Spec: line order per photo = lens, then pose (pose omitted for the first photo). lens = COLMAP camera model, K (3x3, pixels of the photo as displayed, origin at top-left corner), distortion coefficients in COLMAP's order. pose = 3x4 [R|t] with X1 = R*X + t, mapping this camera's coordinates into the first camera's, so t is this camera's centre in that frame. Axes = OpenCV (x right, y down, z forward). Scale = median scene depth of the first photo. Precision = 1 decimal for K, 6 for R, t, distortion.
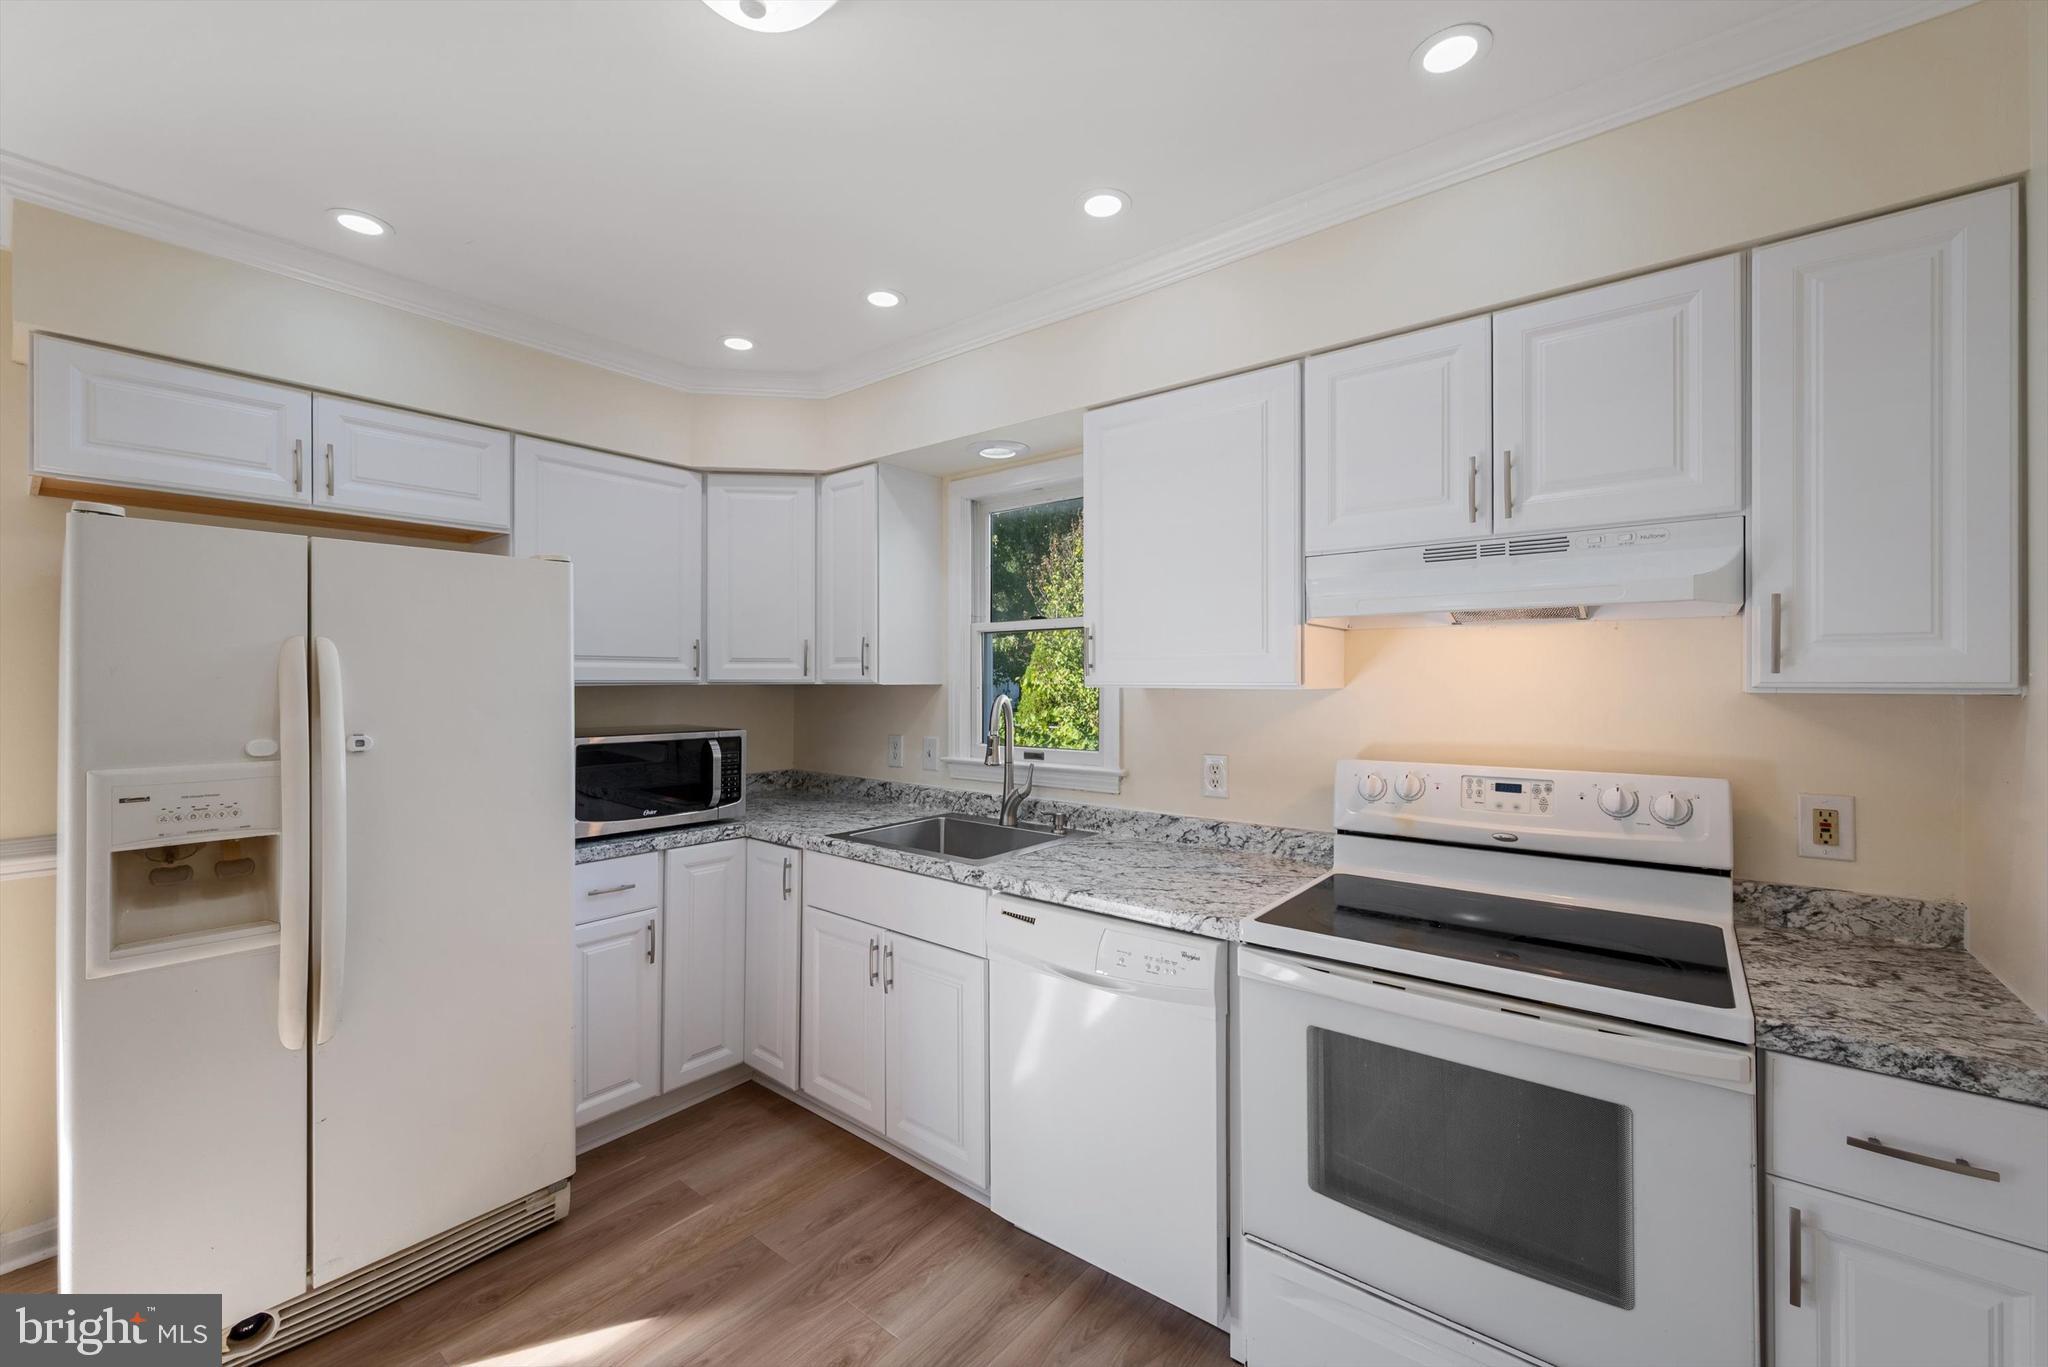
lens RADIAL K [[804.0, 0, 993.5], [0, 804.0, 690.7], [0, 0, 1]] dist [0.000658, 0.000596]
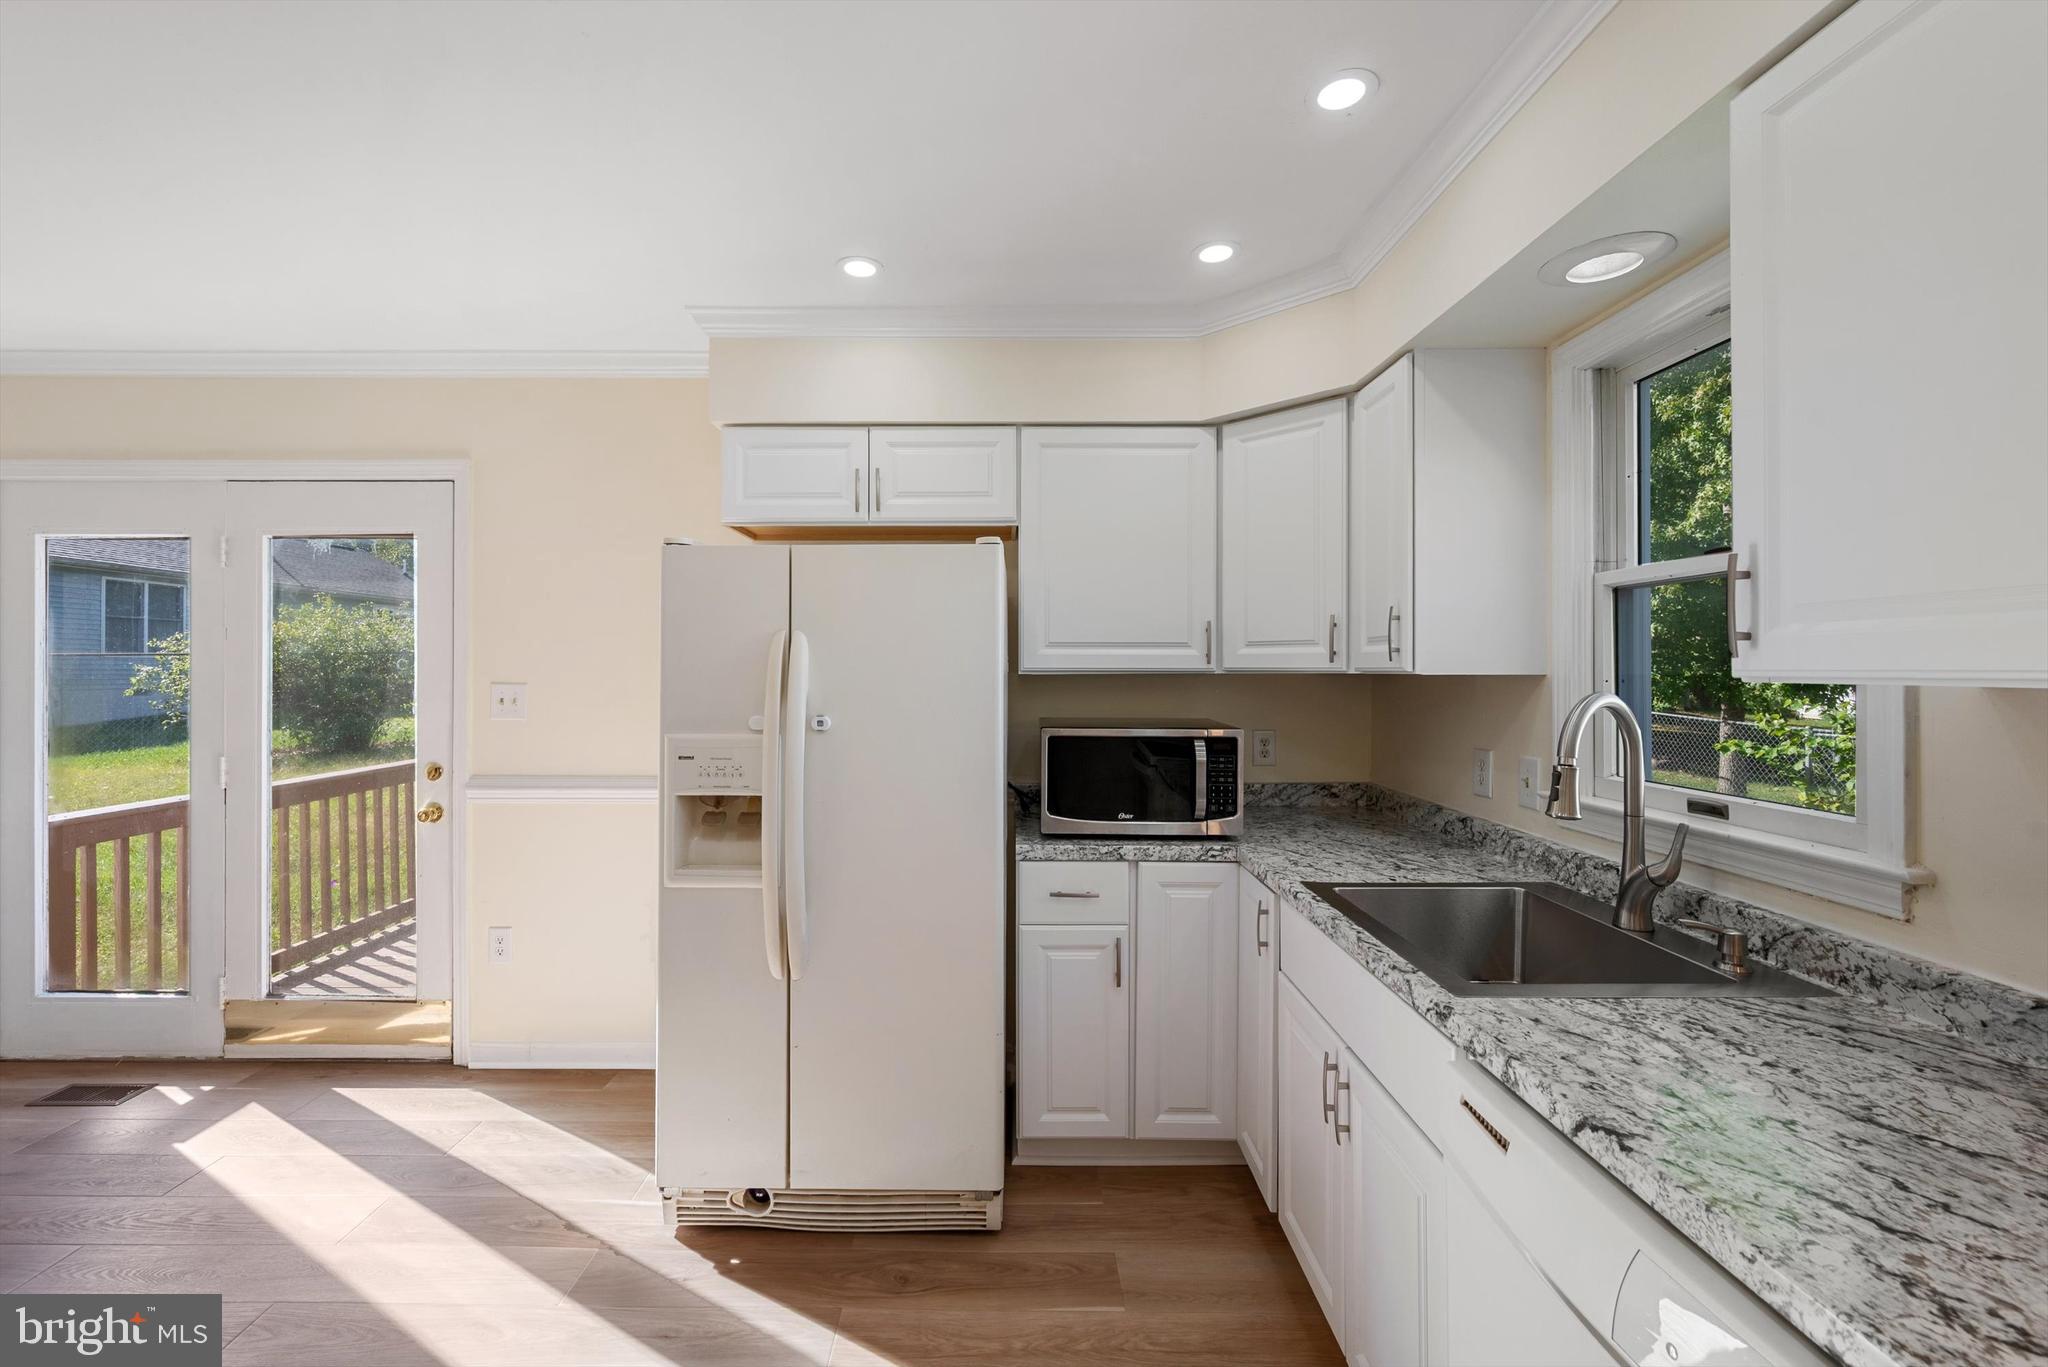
lens RADIAL K [[804.0, 0, 1019.4], [0, 804.0, 671.6], [0, 0, 1]] dist [0.000658, 0.000596]
pose [[0.650655, 0.002719, -0.759369, 0.172407], [-0.011041, 0.999922, -0.005881, -0.002290], [0.759293, 0.012211, 0.650634, 0.326958]]
